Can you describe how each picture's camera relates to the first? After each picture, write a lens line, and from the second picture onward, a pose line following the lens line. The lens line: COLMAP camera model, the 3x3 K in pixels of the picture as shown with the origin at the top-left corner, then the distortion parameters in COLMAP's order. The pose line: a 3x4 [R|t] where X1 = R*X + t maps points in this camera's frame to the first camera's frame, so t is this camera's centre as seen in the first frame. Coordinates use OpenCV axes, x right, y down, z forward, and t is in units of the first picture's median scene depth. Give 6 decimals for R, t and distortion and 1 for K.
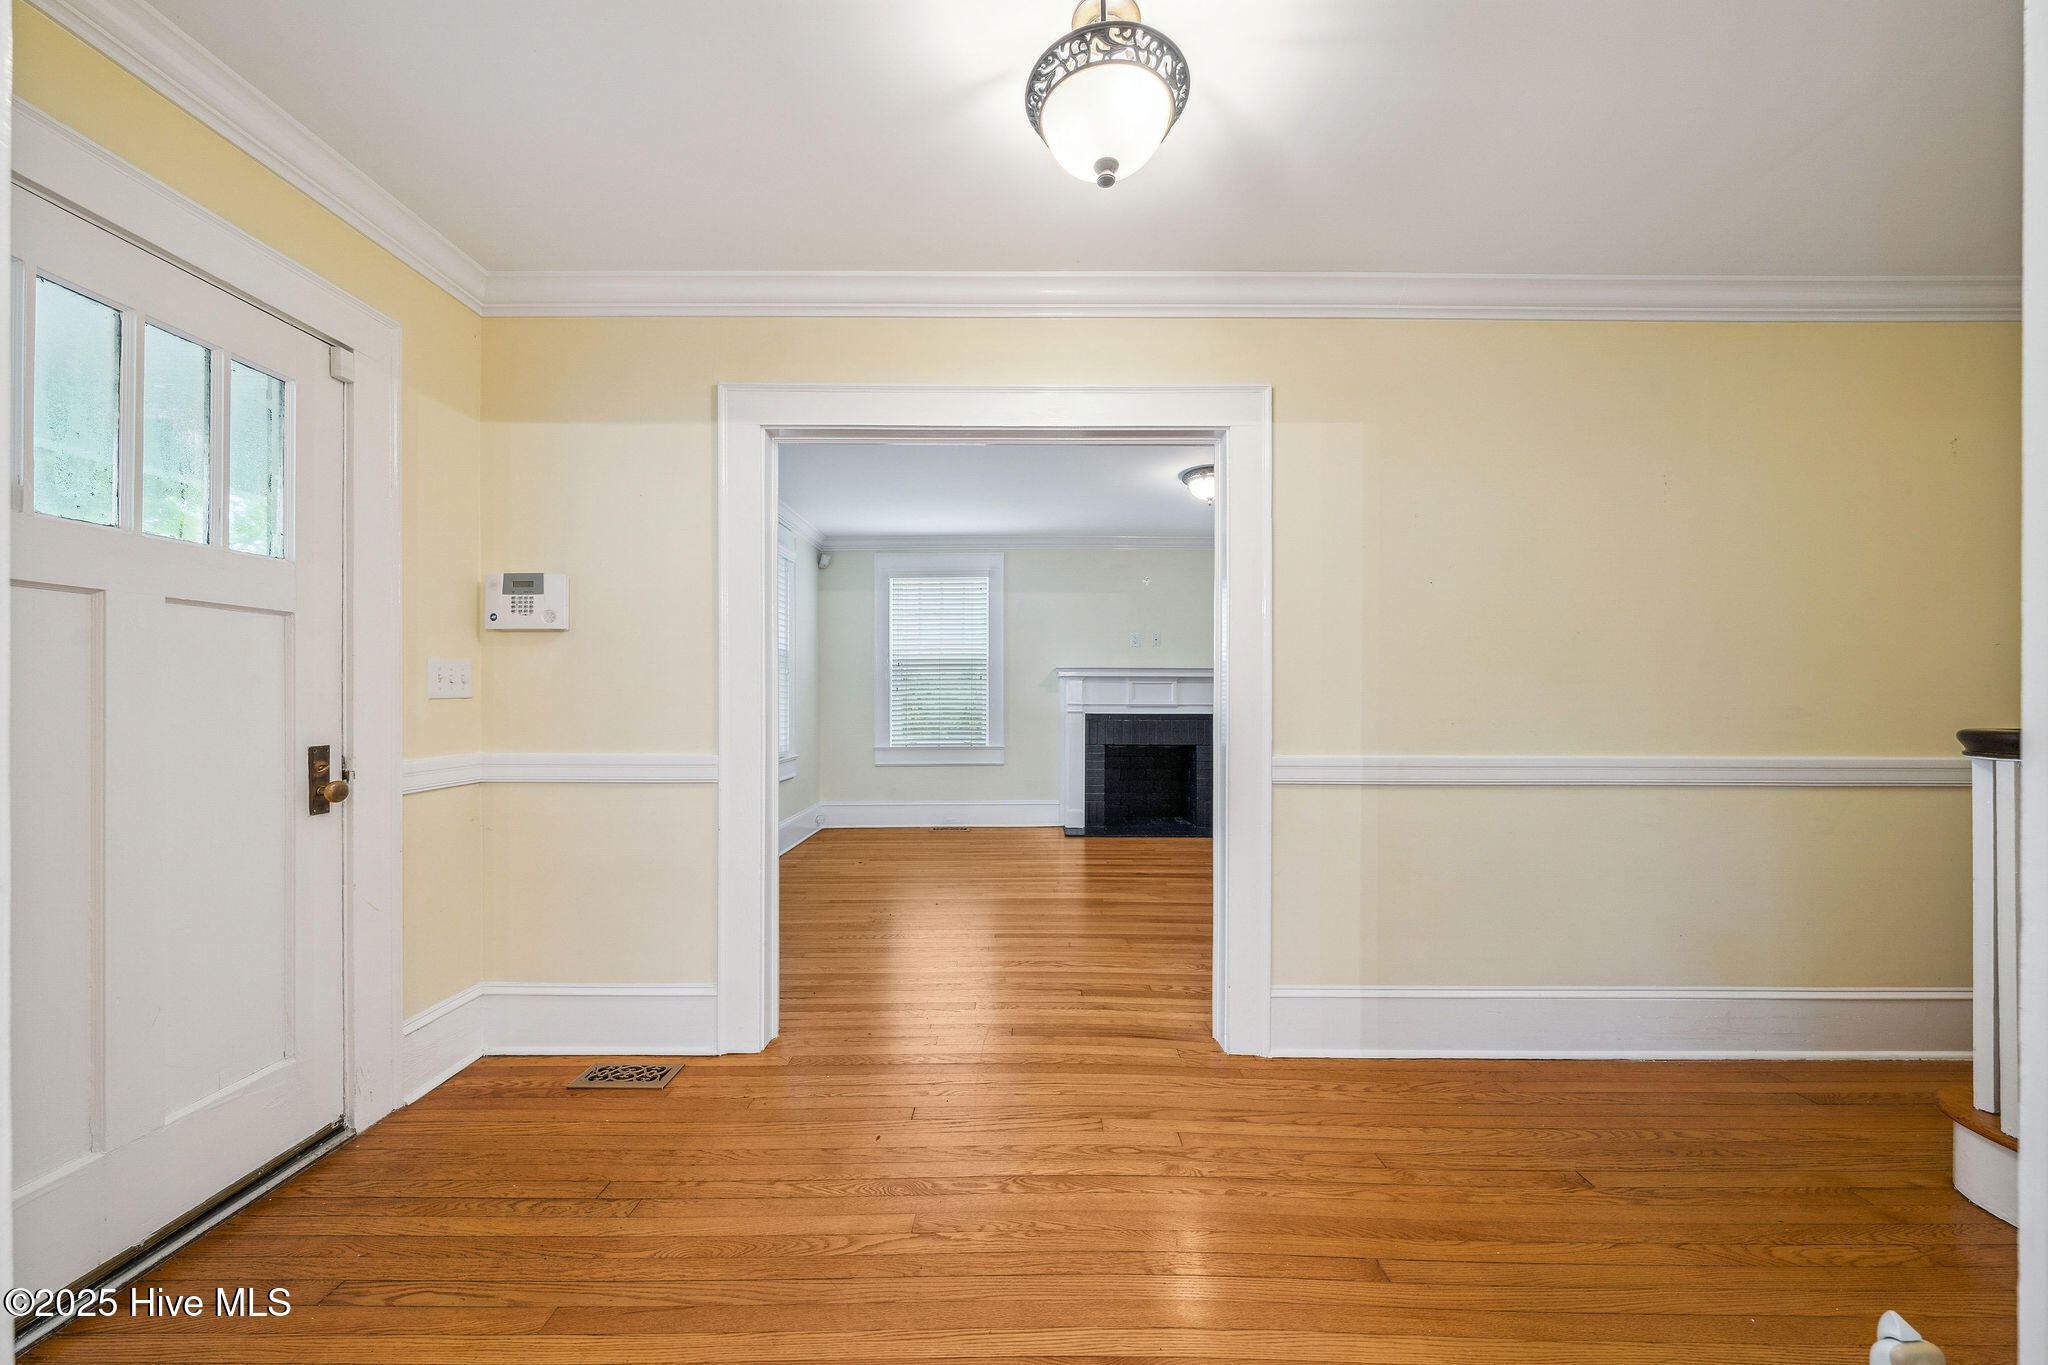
lens RADIAL K [[702.8, 0, 1029.0], [0, 702.8, 702.6], [0, 0, 1]] dist [-0.000025, -0.000064]
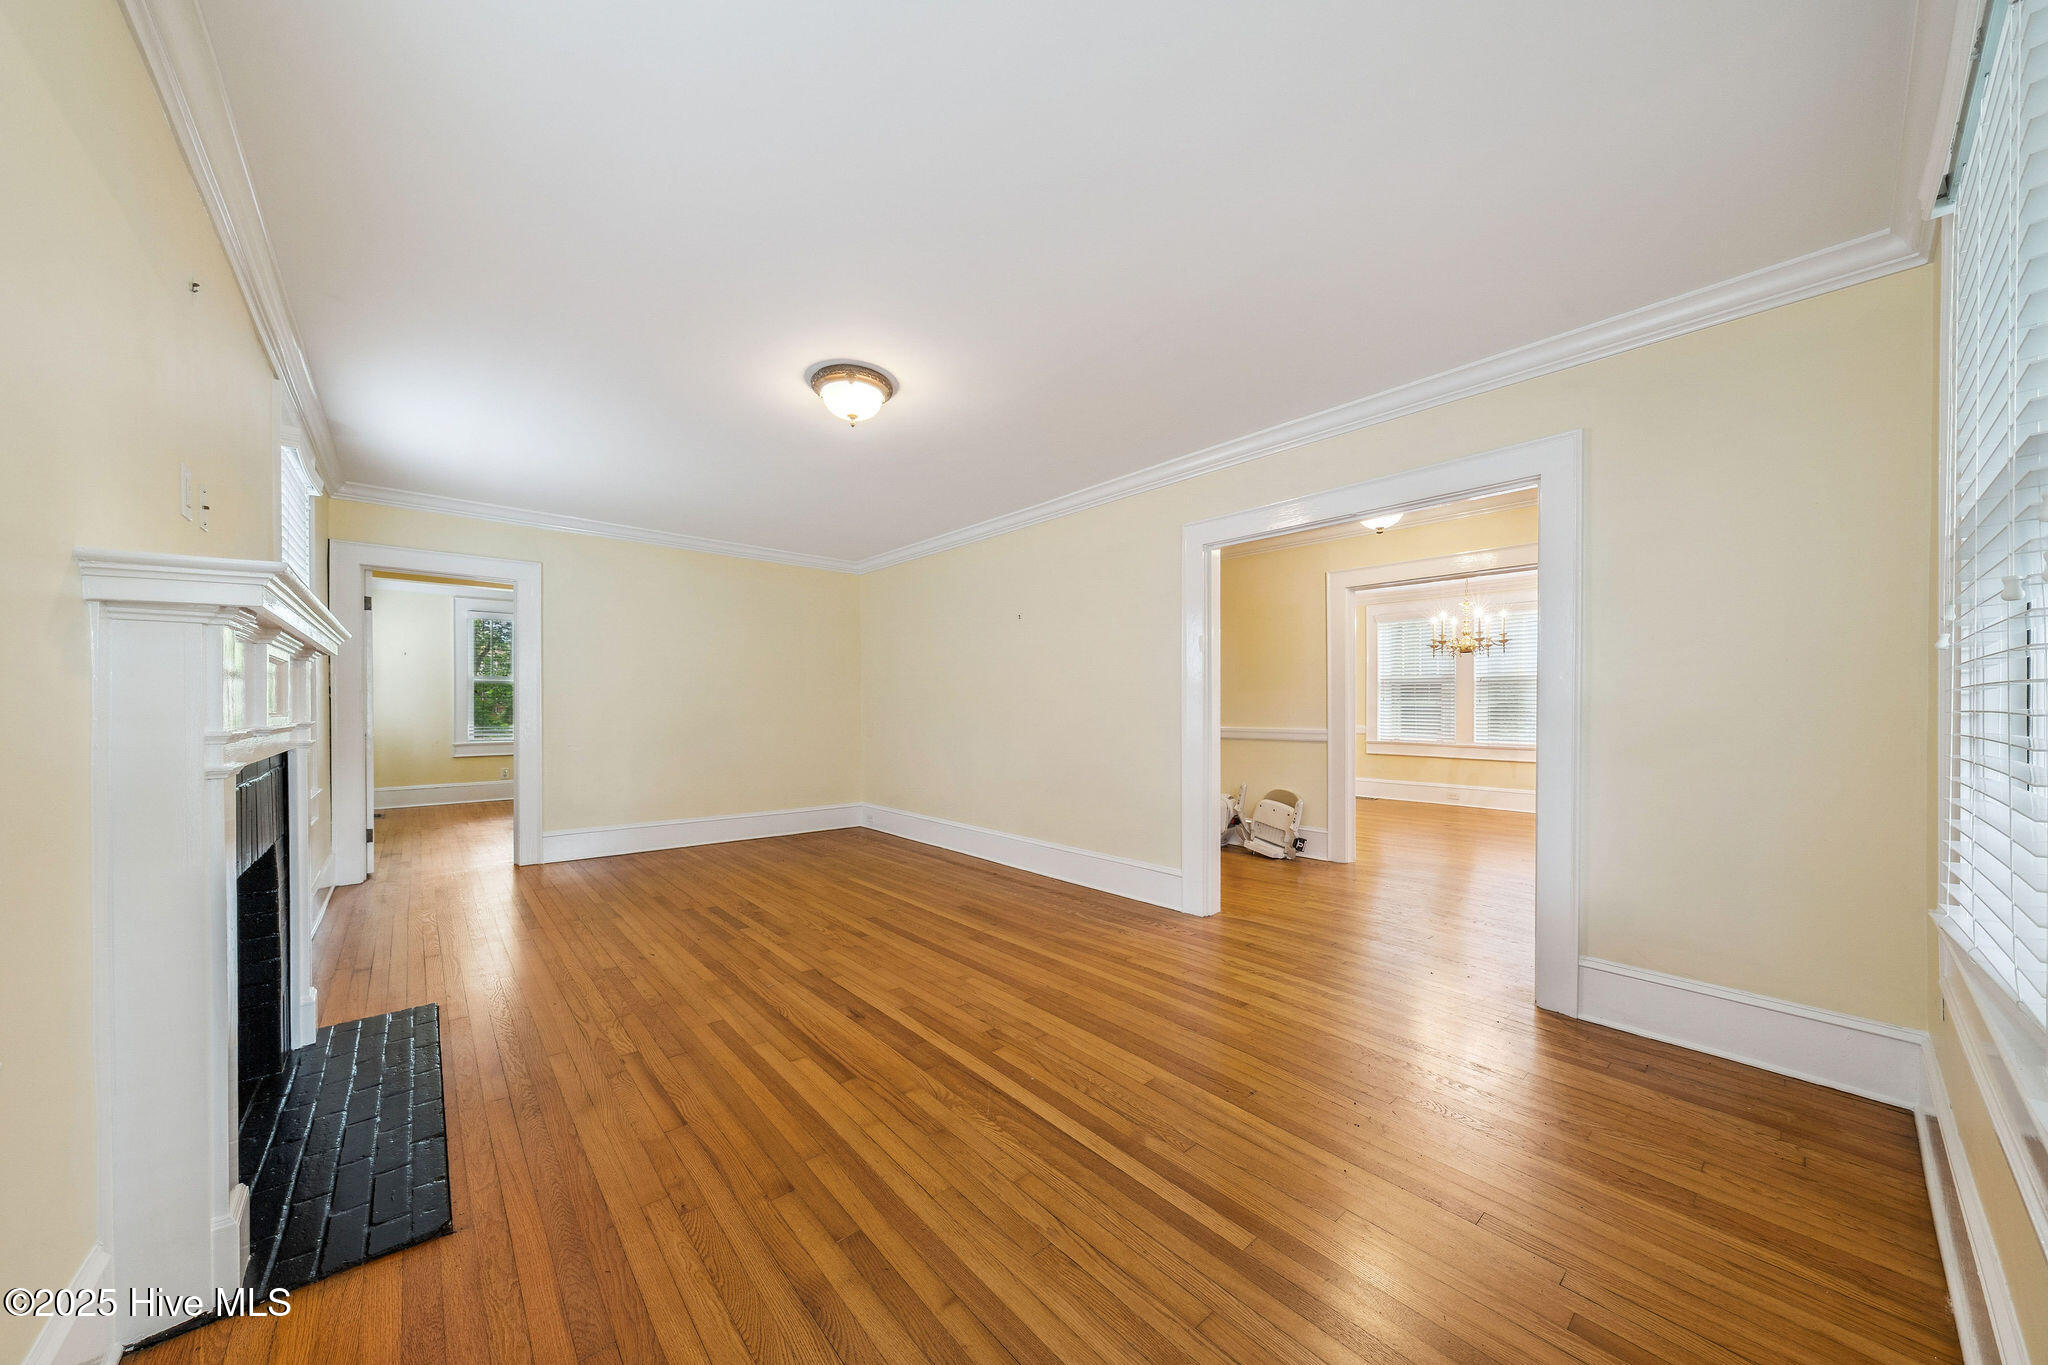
lens RADIAL K [[702.8, 0, 1025.9], [0, 702.8, 701.7], [0, 0, 1]] dist [-0.000025, -0.000064]
pose [[-0.656104, 0.002518, 0.754667, -0.274976], [0.005699, 0.999982, 0.001618, -0.007996], [-0.754649, 0.005362, -0.656107, 0.967760]]
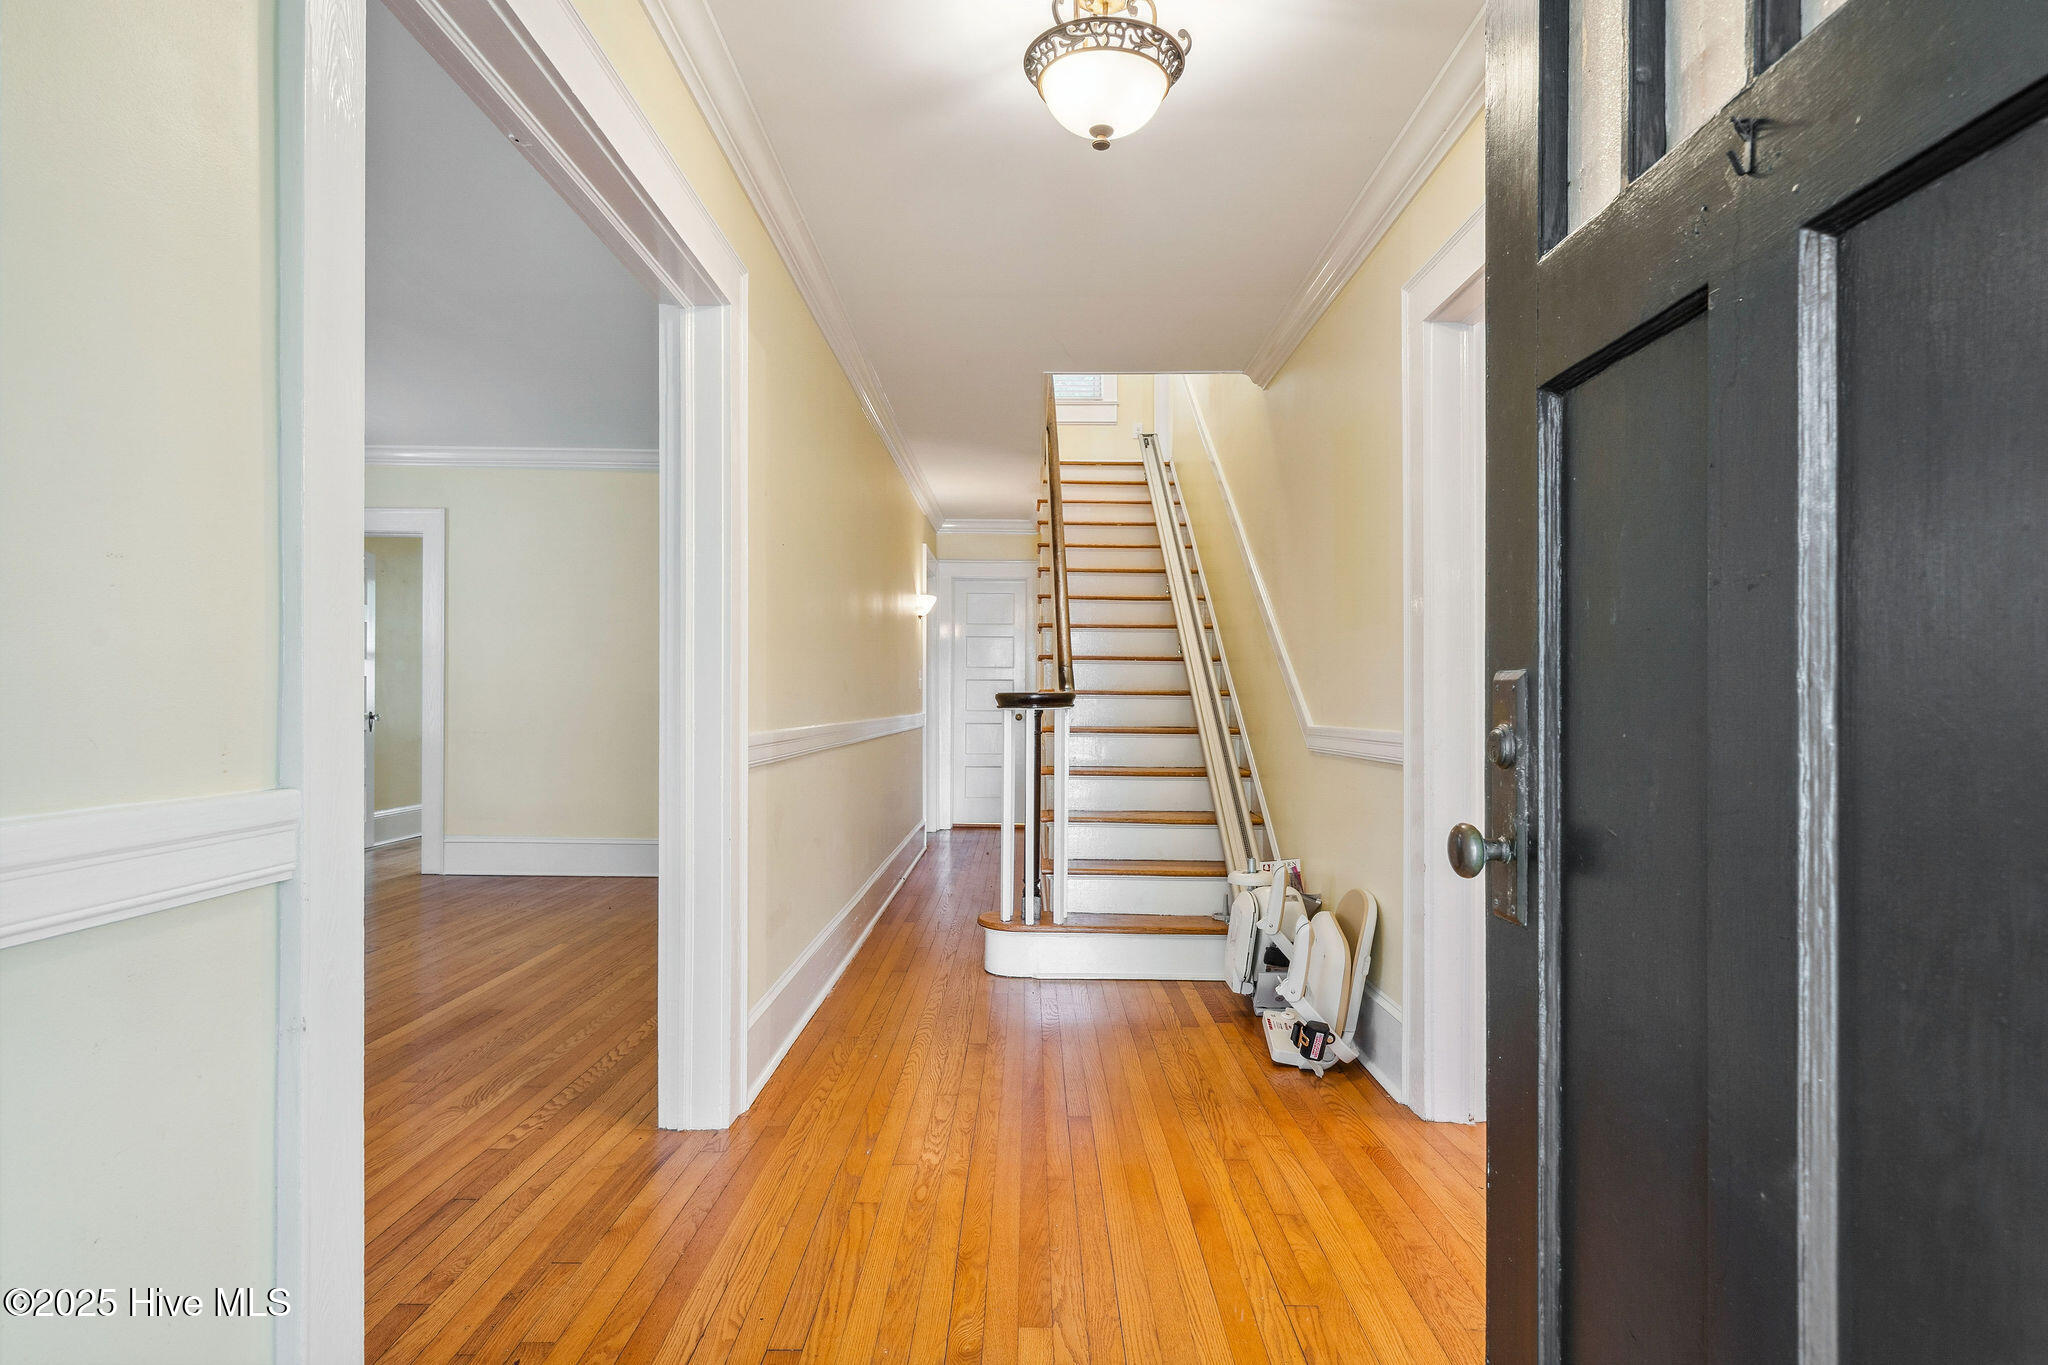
lens RADIAL K [[1123.6, 0, 1017.8], [0, 1123.6, 694.5], [0, 0, 1]] dist [-0.002440, -0.000142]
pose [[0.009320, 0.003939, 0.999949, -0.359410], [0.006561, 0.999970, -0.004001, 0.014950], [-0.999935, 0.006598, 0.009294, 0.259703]]
